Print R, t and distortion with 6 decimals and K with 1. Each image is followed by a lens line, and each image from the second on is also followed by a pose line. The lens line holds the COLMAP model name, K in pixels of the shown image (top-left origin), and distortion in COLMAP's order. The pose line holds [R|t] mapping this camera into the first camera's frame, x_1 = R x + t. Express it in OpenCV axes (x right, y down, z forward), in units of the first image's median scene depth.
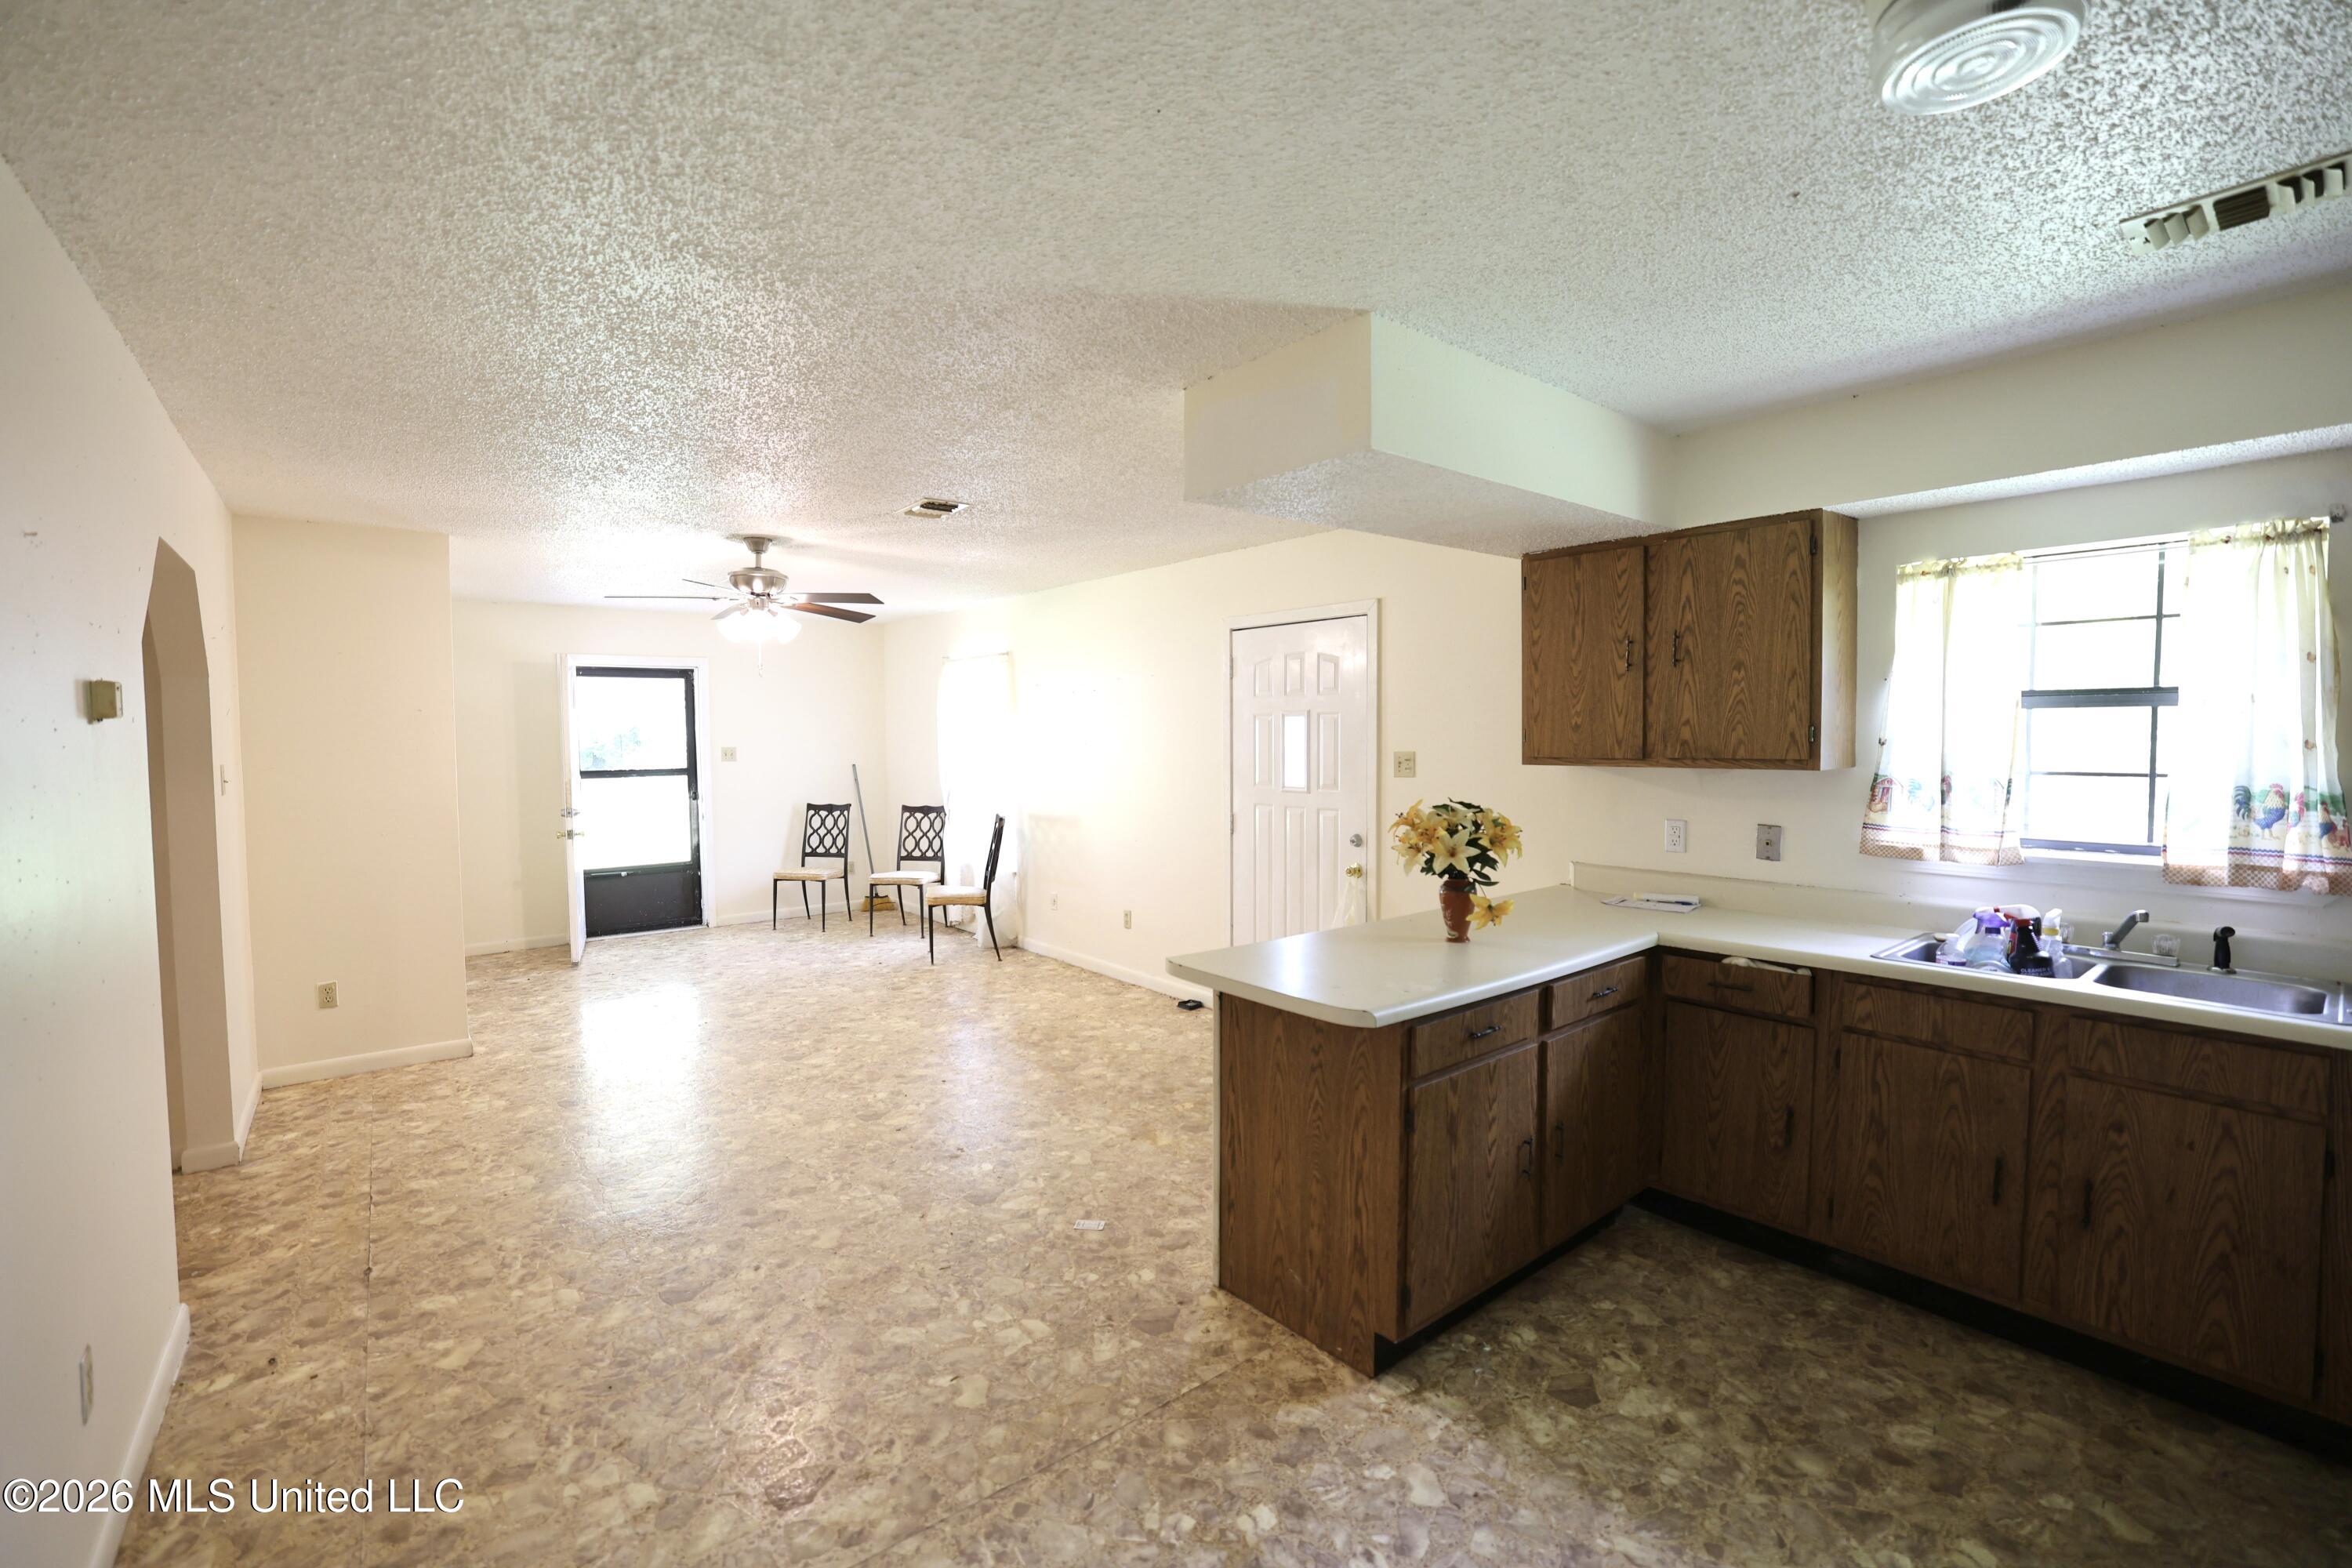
lens RADIAL K [[1006.4, 0, 1175.0], [0, 1006.4, 778.7], [0, 0, 1]] dist [-0.046908, 0.017310]
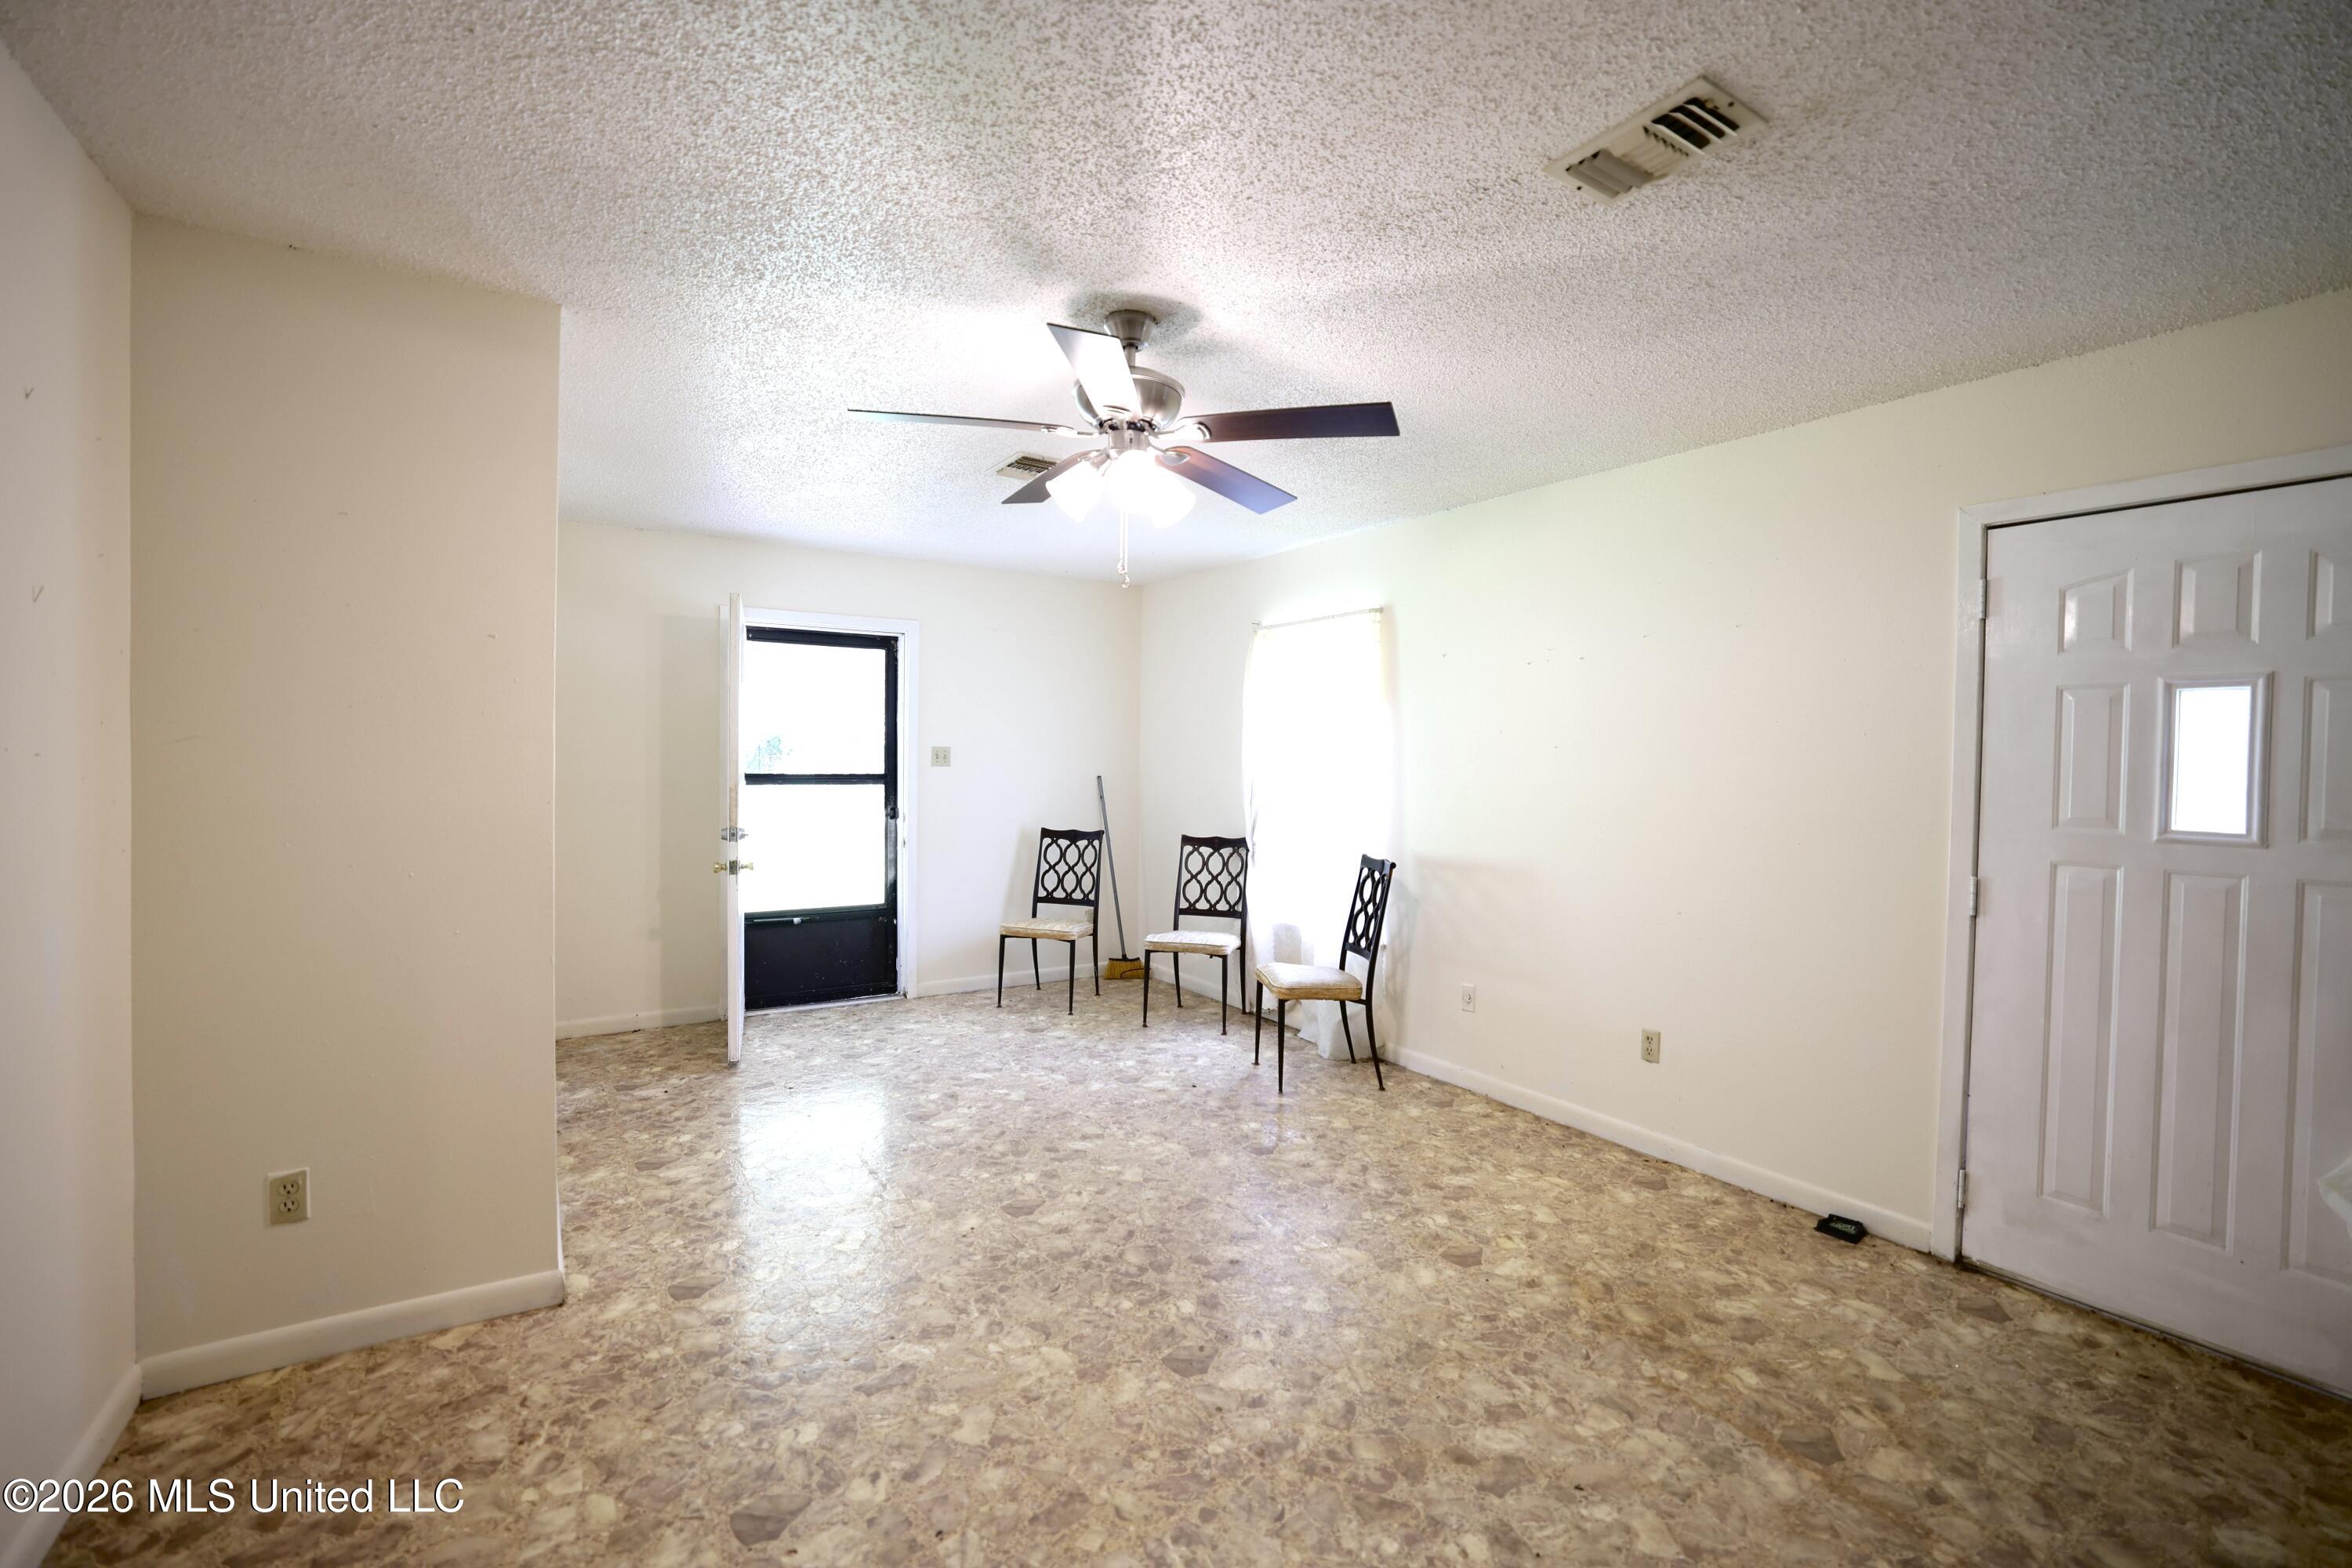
lens RADIAL K [[1006.4, 0, 1175.0], [0, 1006.4, 778.7], [0, 0, 1]] dist [-0.046908, 0.017310]
pose [[0.994047, 0.024408, -0.106184, -0.527037], [-0.027199, 0.999319, -0.024924, 0.012523], [0.105503, 0.027664, 0.994034, 0.782177]]
